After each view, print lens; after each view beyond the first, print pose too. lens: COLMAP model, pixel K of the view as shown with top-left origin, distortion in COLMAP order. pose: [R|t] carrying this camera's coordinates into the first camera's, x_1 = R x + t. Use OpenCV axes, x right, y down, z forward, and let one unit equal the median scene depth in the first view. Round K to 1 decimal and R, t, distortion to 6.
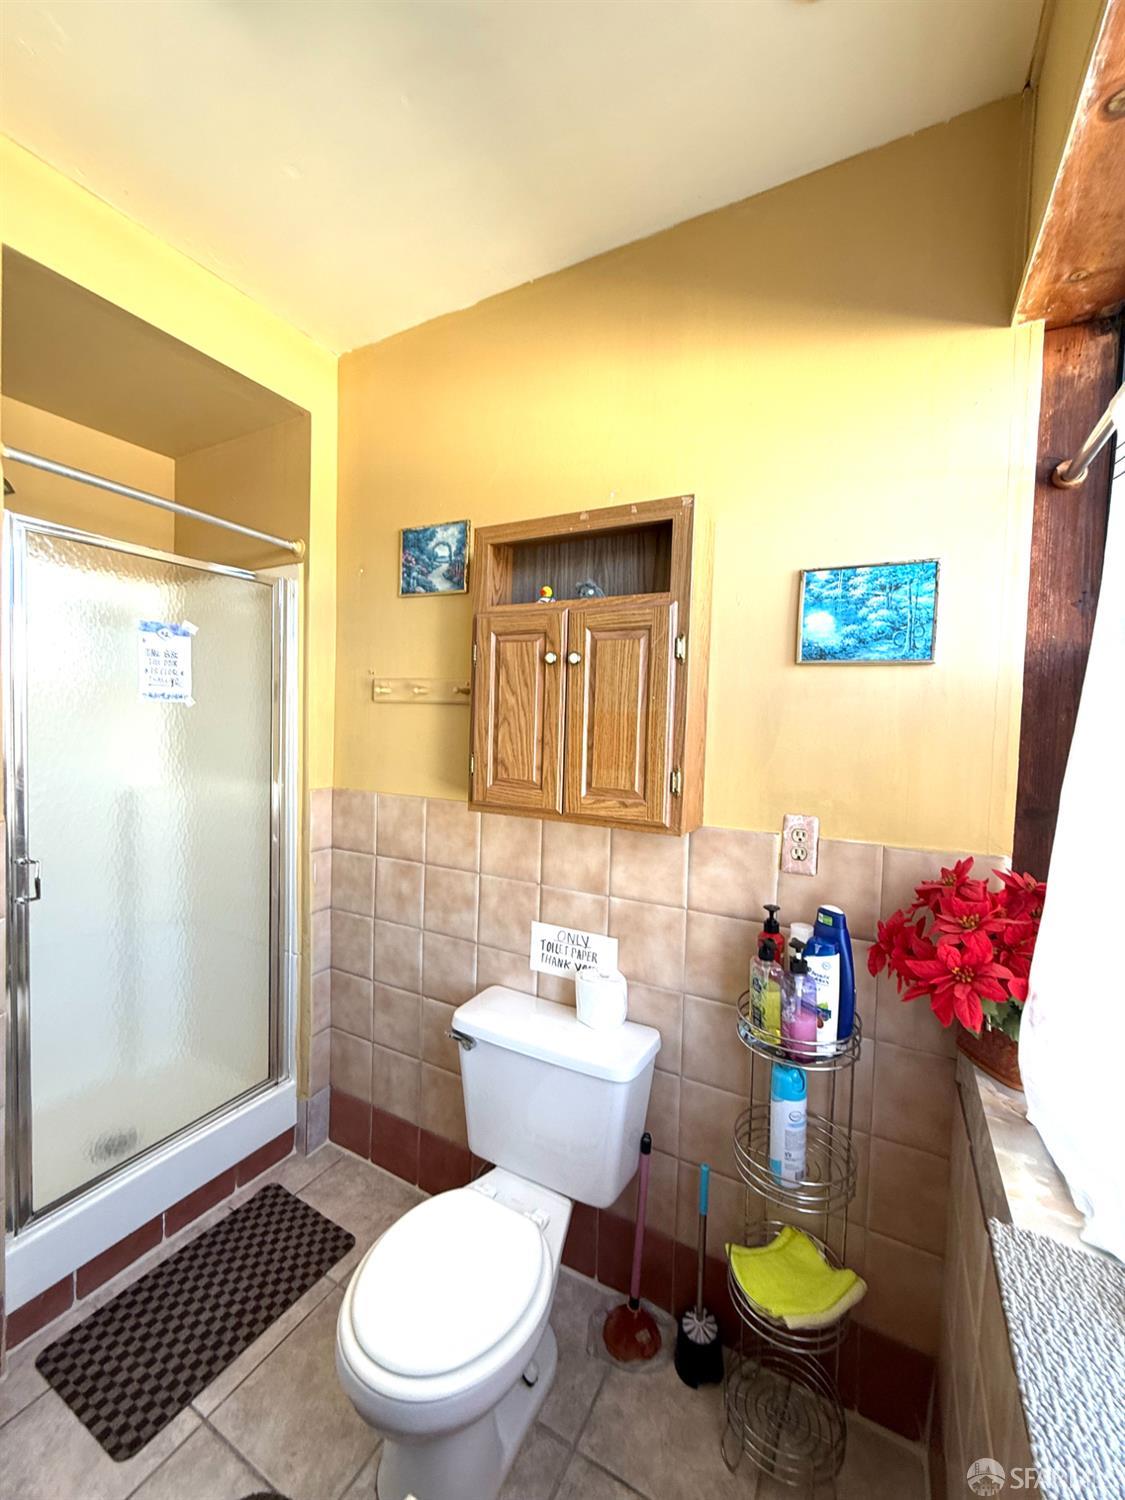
lens RADIAL K [[598.5, 0, 560.7], [0, 598.5, 745.2], [0, 0, 1]] dist [0.000937, -0.000235]
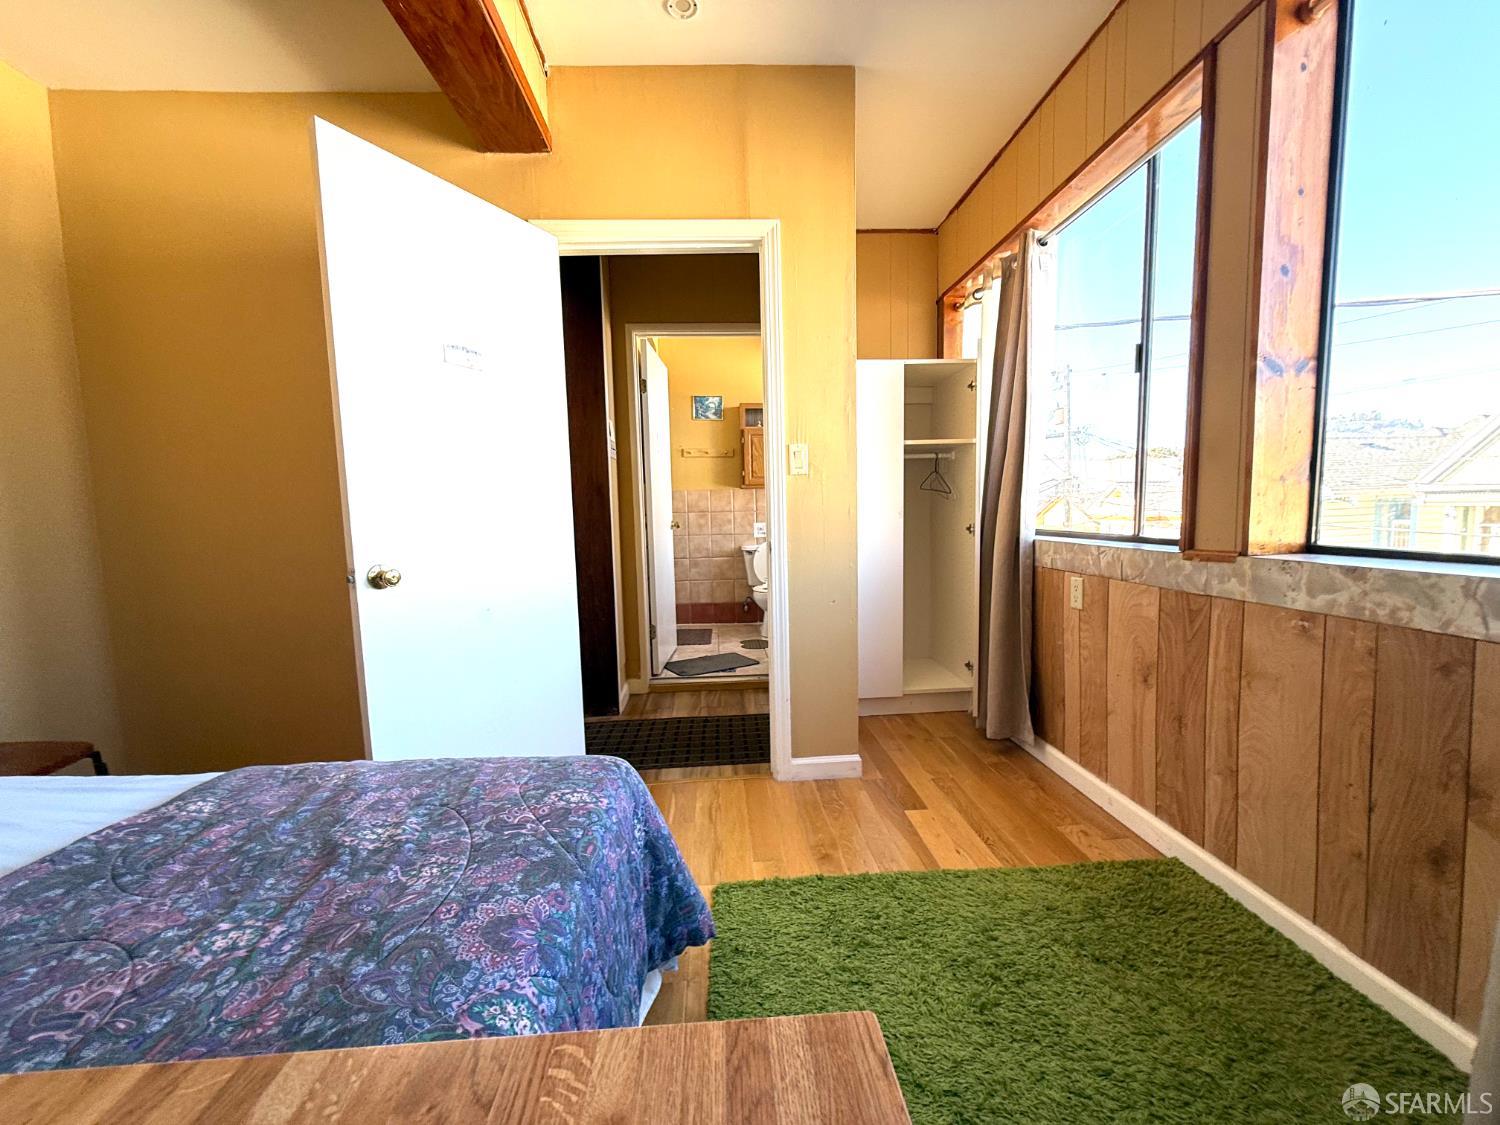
lens RADIAL K [[598.5, 0, 746.4], [0, 598.5, 559.1], [0, 0, 1]] dist [0.000937, -0.000235]
pose [[0.844629, -0.093654, 0.527097, -1.635274], [0.064847, 0.995228, 0.072918, 0.223358], [-0.531410, -0.027408, 0.846671, -1.574520]]
